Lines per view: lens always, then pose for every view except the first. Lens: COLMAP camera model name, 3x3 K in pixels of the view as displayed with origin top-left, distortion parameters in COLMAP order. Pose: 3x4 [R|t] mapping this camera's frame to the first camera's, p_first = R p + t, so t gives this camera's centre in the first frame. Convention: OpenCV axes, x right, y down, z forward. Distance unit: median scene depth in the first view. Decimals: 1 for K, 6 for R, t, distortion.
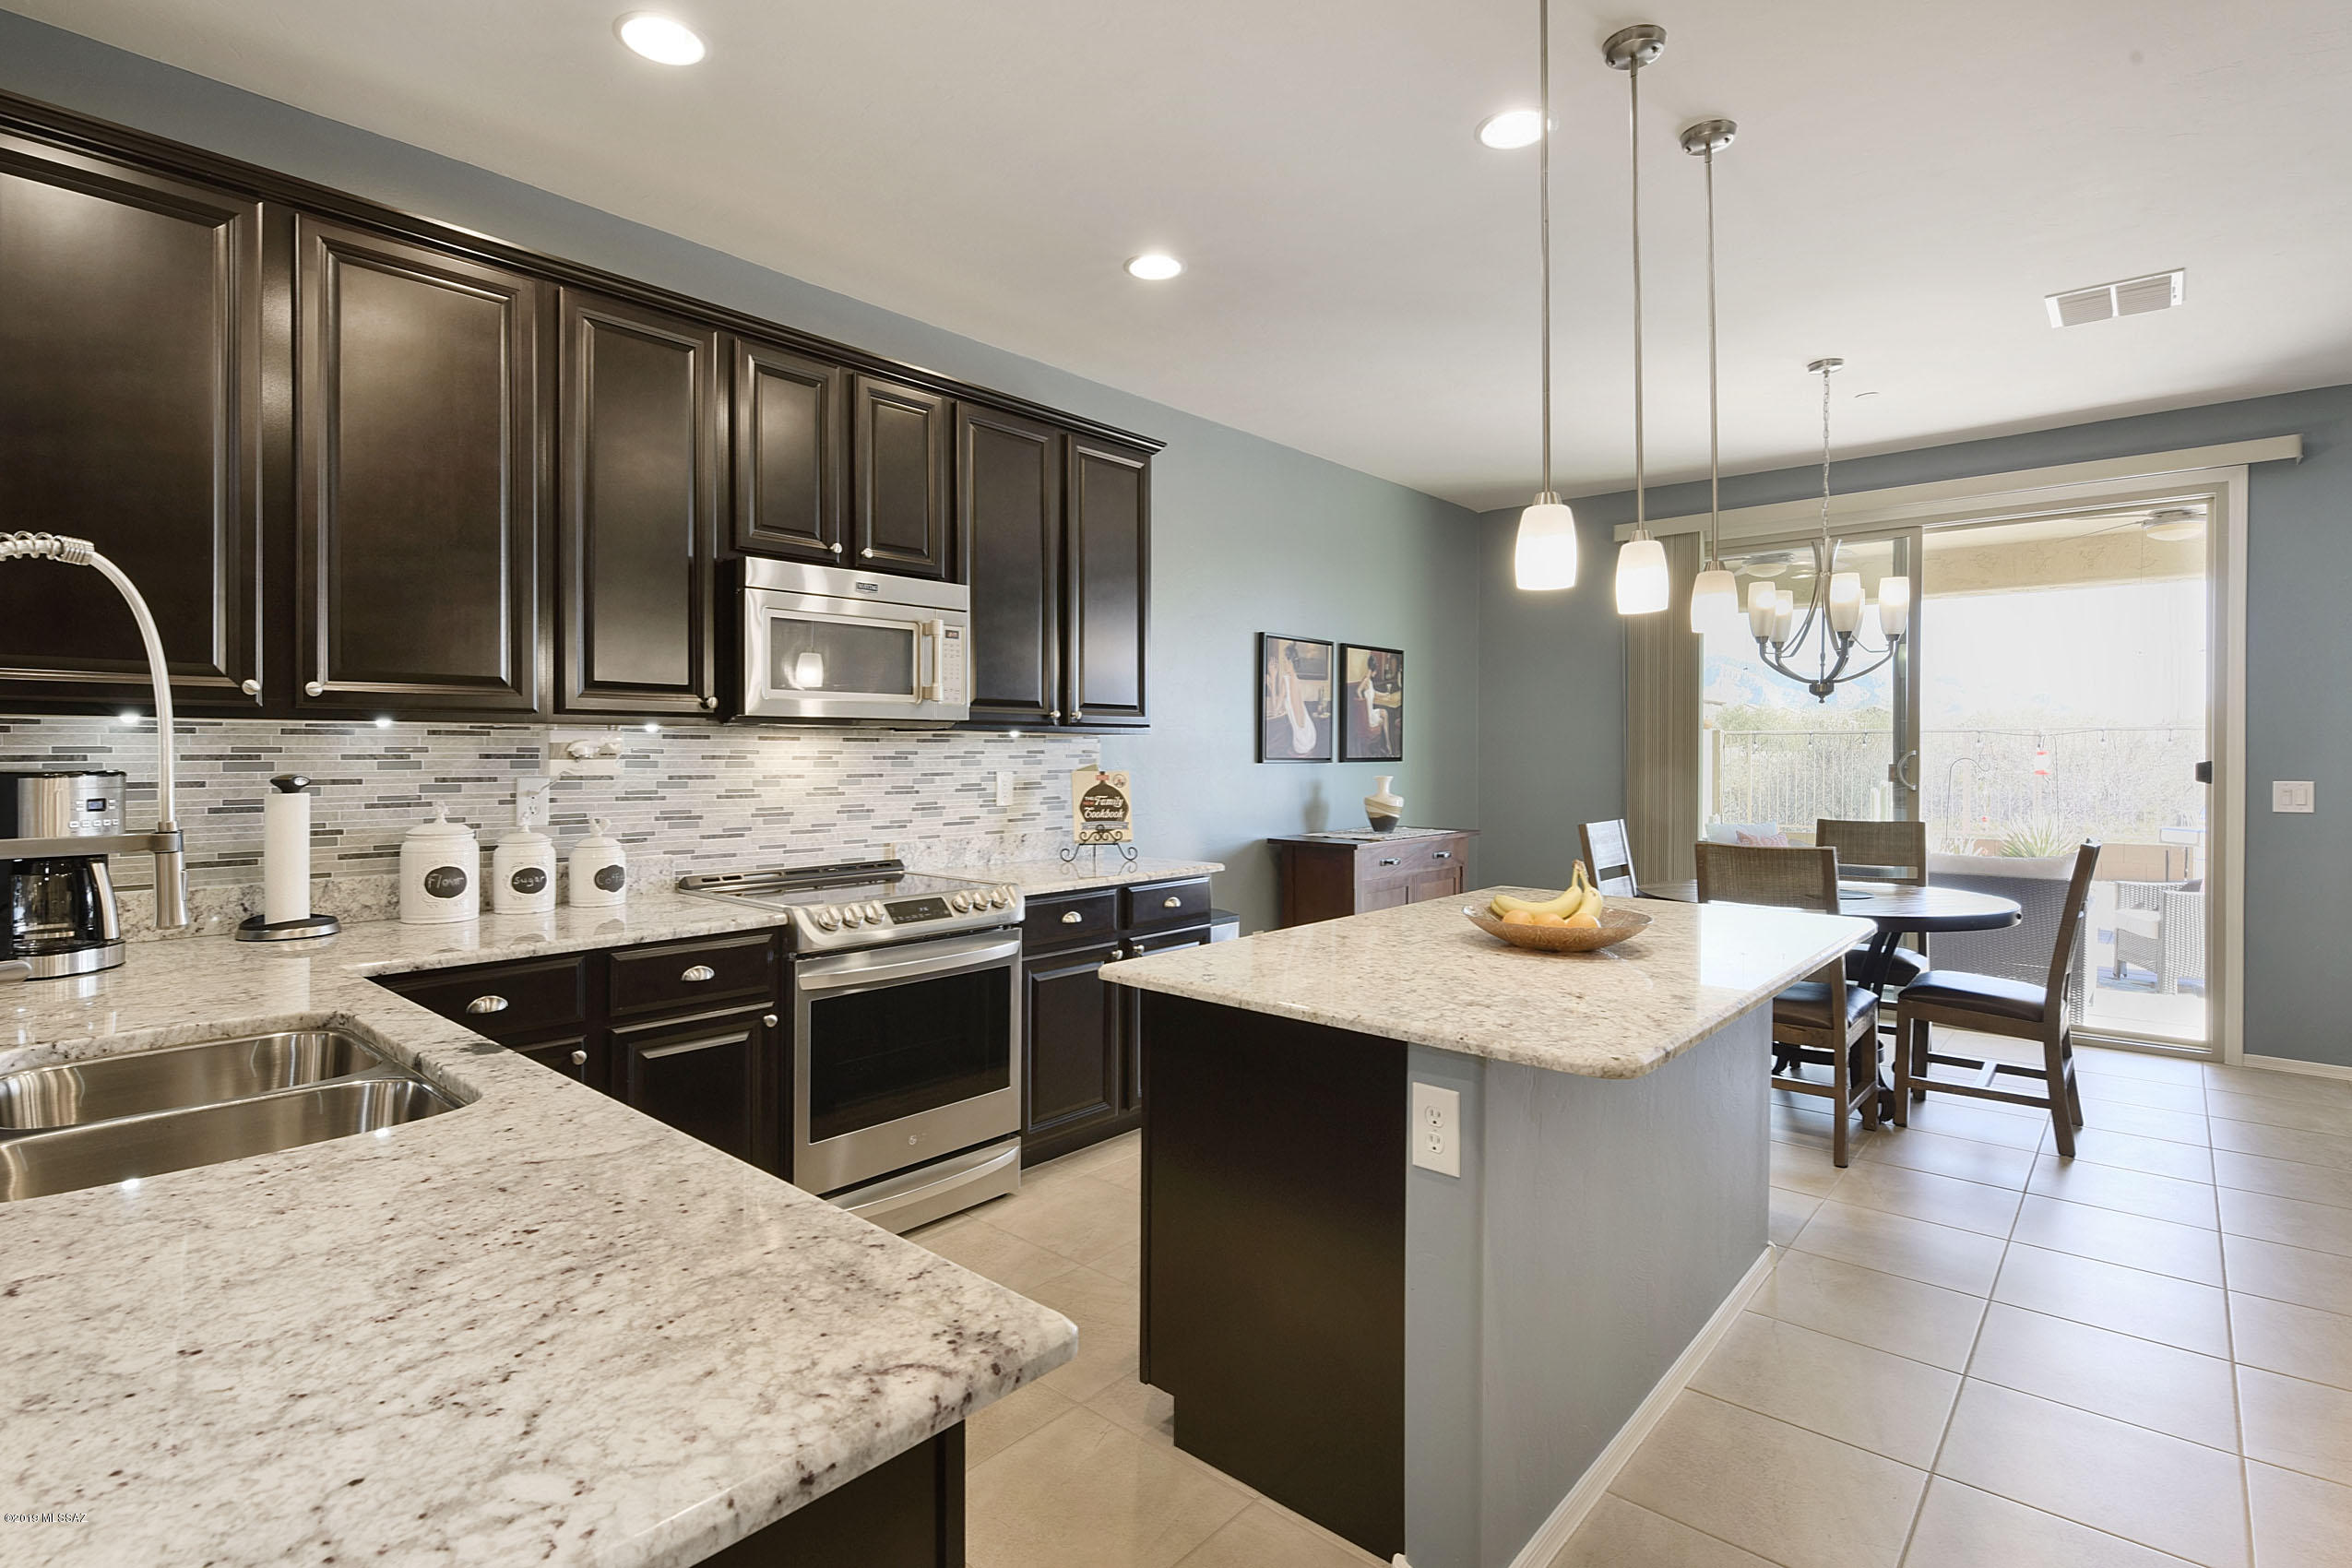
lens RADIAL K [[1136.5, 0, 1043.7], [0, 1136.5, 787.1], [0, 0, 1]] dist [0.000872, 0.000351]
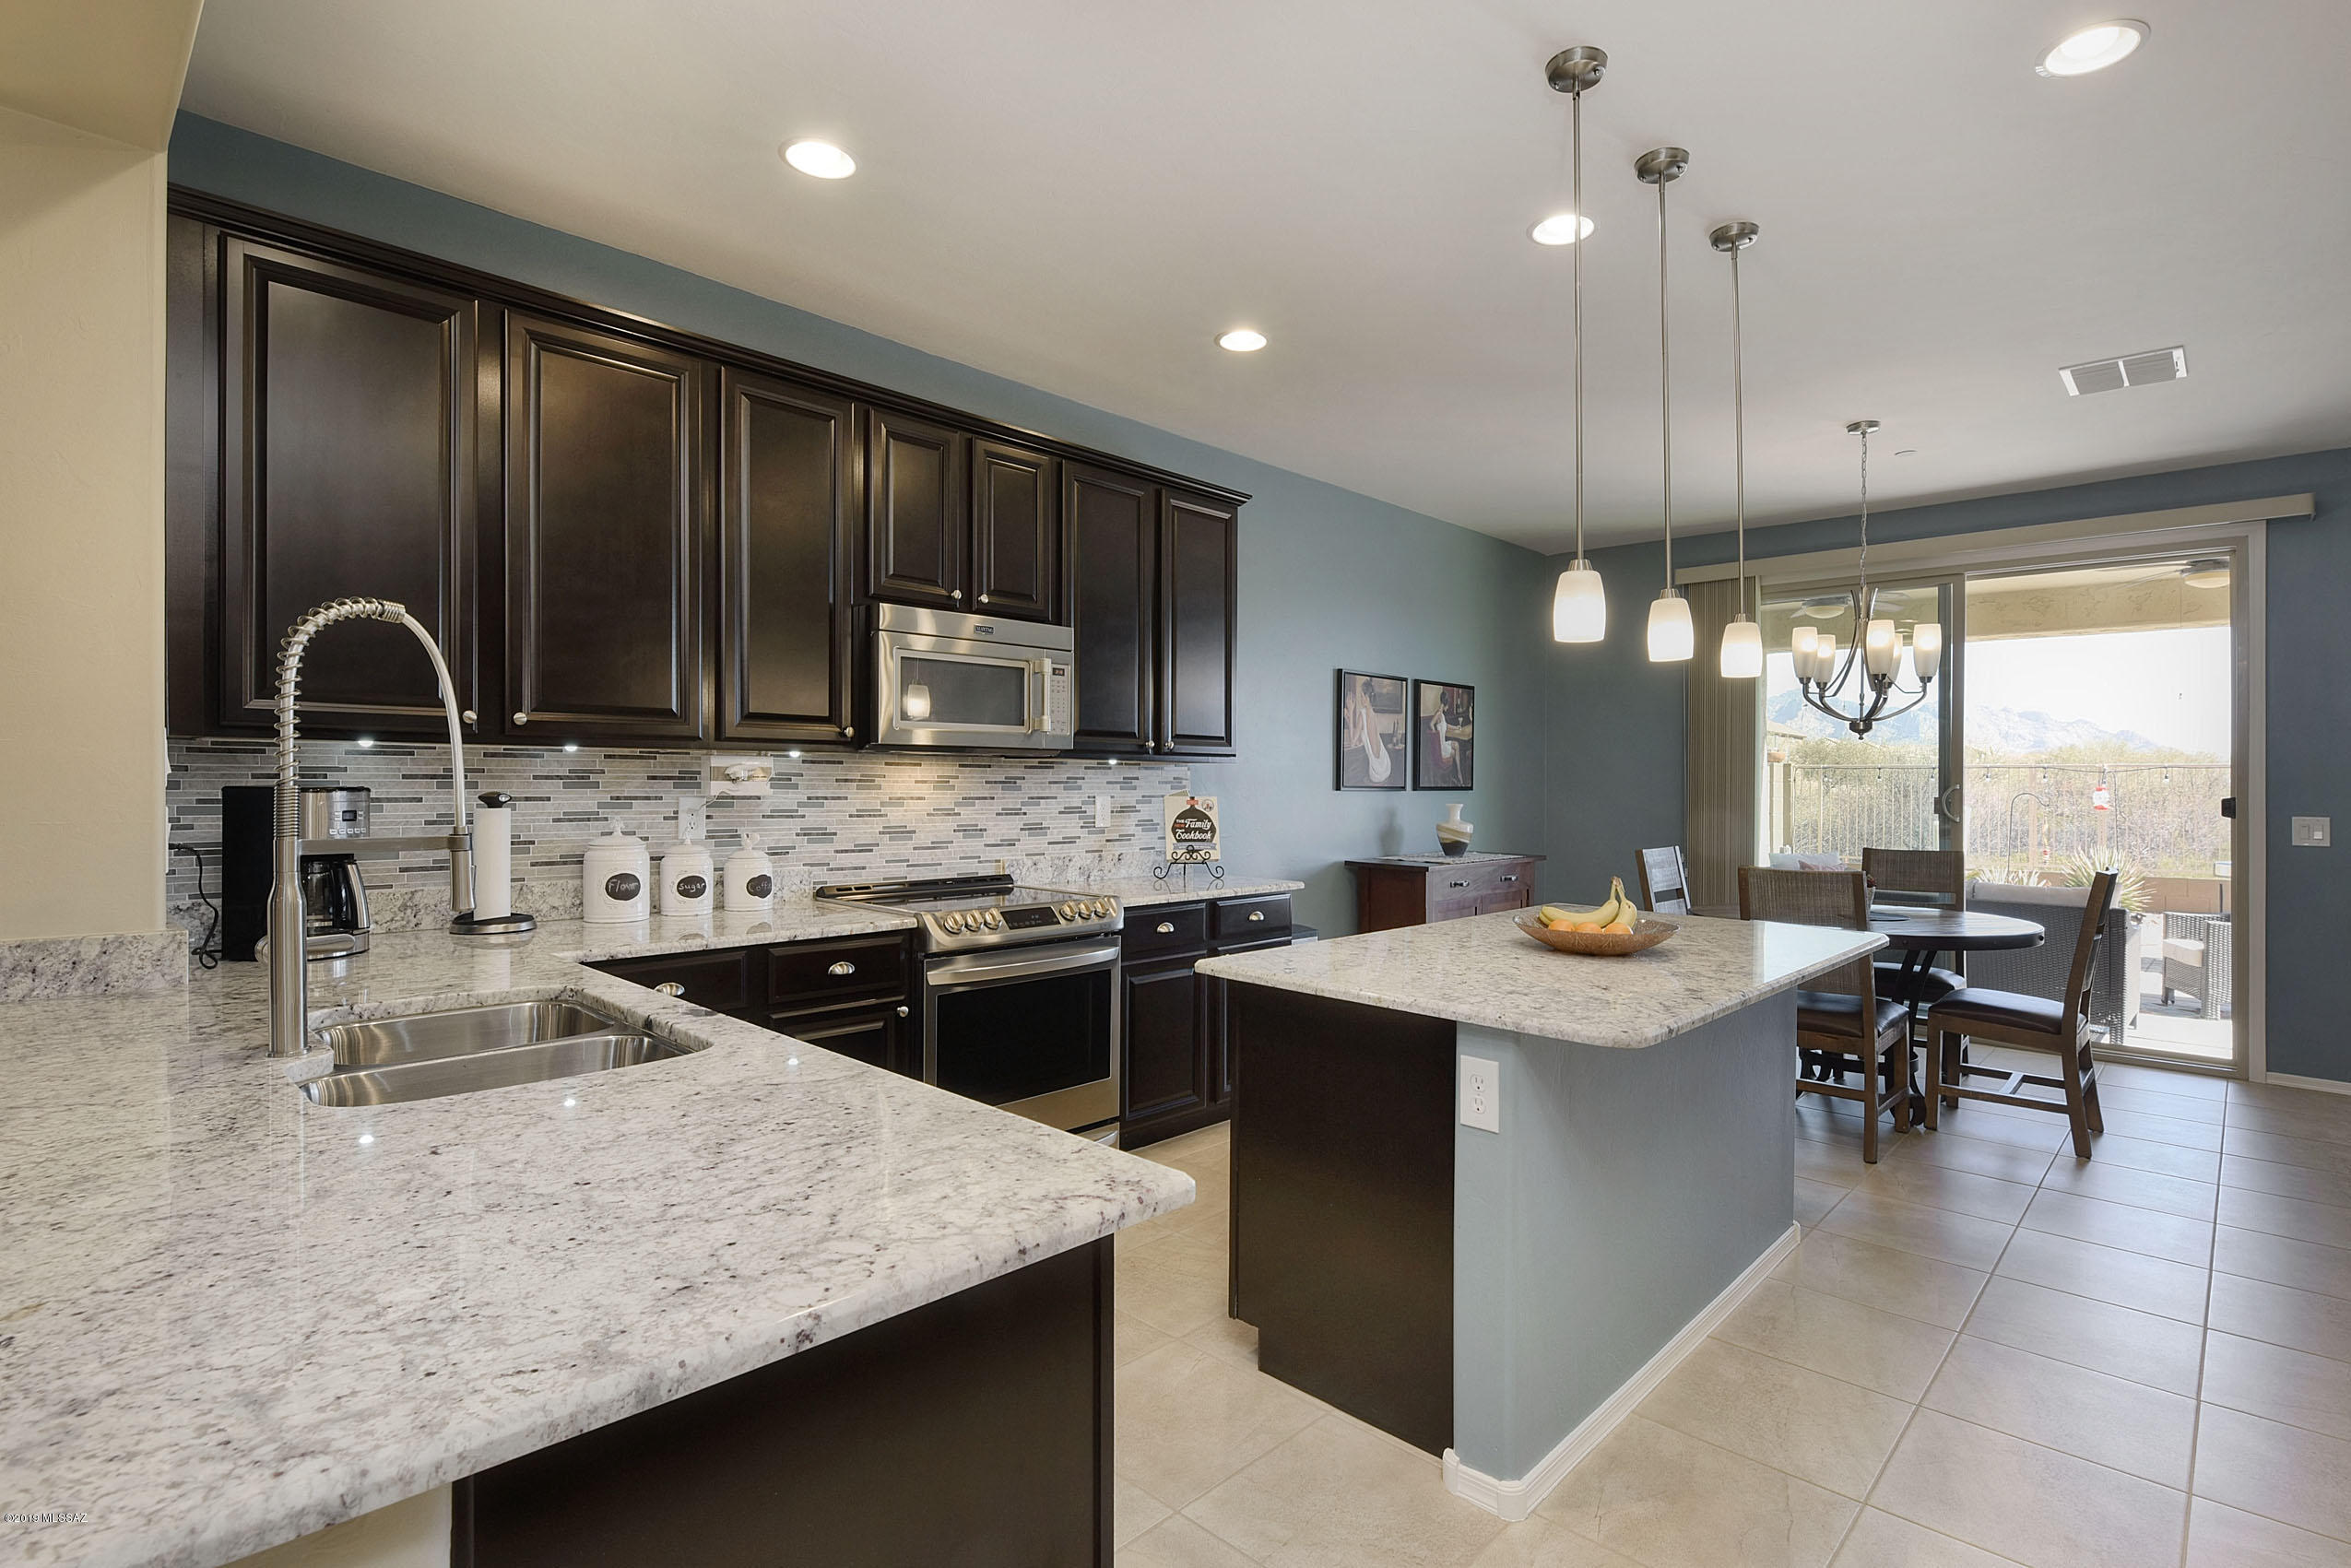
lens RADIAL K [[1127.8, 0, 1103.0], [0, 1127.8, 776.7], [0, 0, 1]] dist [0.001033, -0.000051]
pose [[0.999754, 0.007962, -0.020716, -0.013072], [-0.008657, 0.999394, -0.033709, 0.004594], [0.020435, 0.033880, 0.999217, -0.092012]]
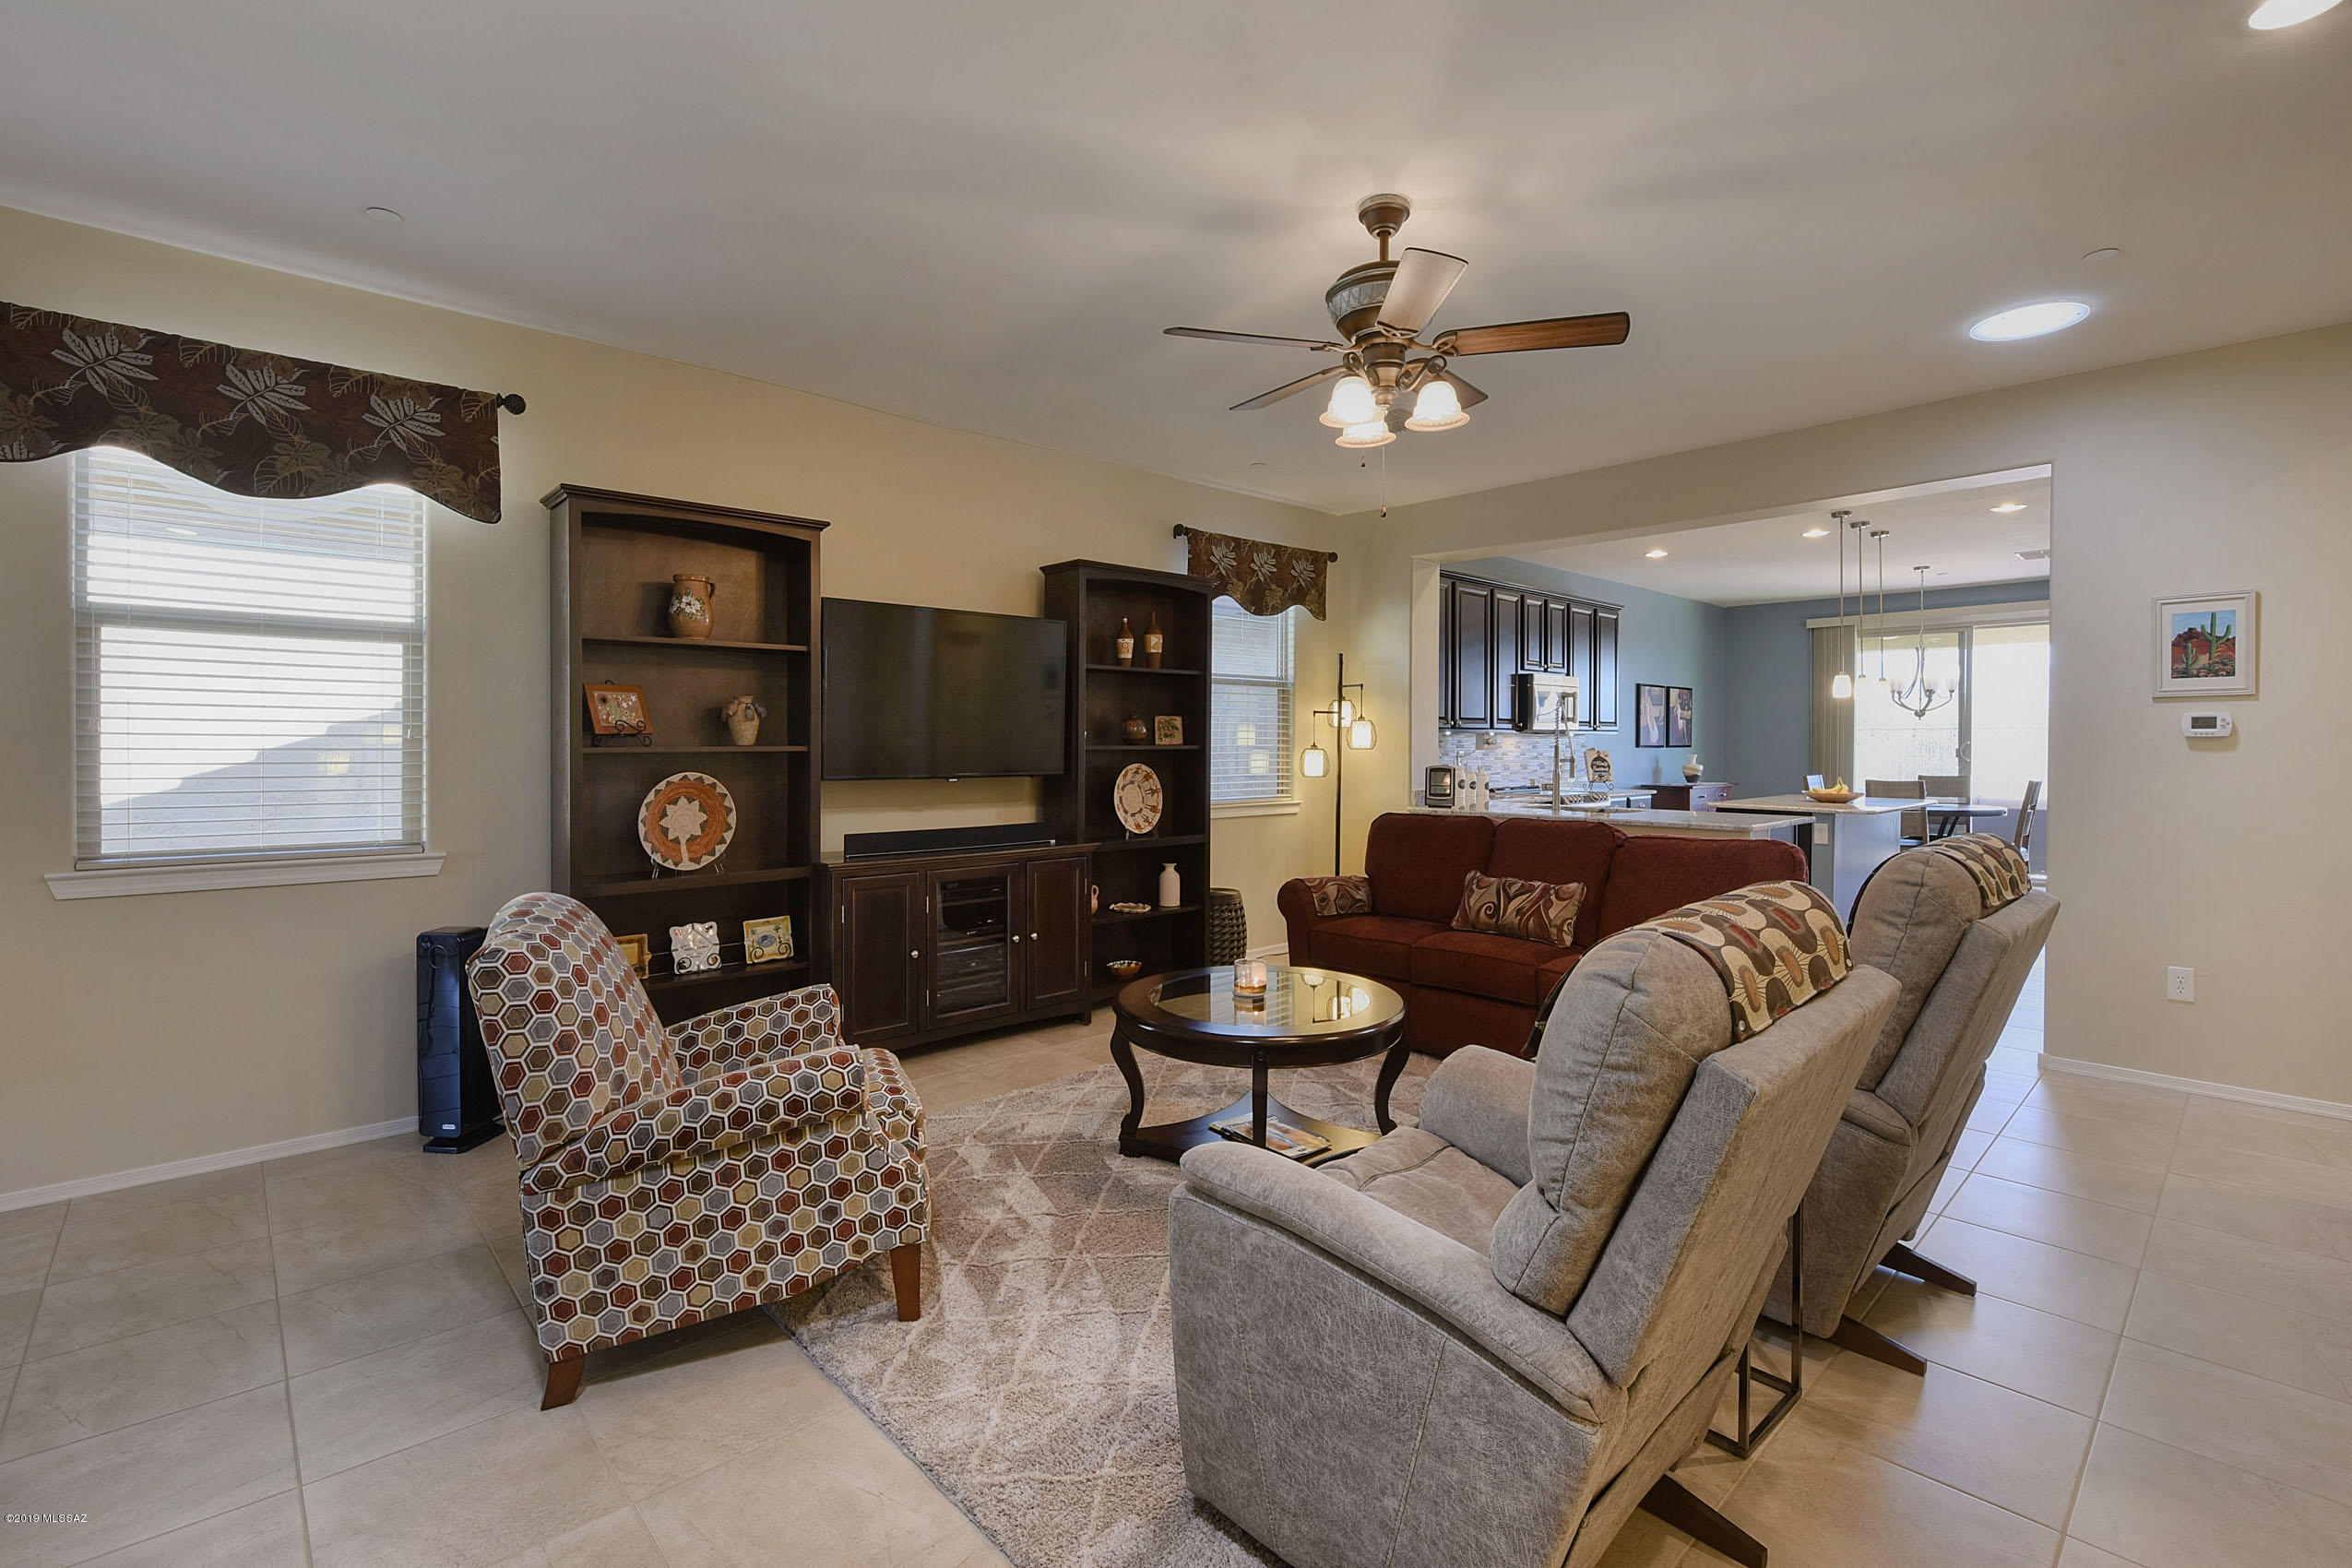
lens RADIAL K [[1020.0, 0, 1167.7], [0, 1020.0, 762.4], [0, 0, 1]] dist [0.000933, -0.011646]
pose [[0.999078, 0.001695, -0.042893, -0.749041], [-0.002161, 0.999939, -0.010831, 0.035304], [0.042872, 0.010914, 0.999021, -1.122432]]
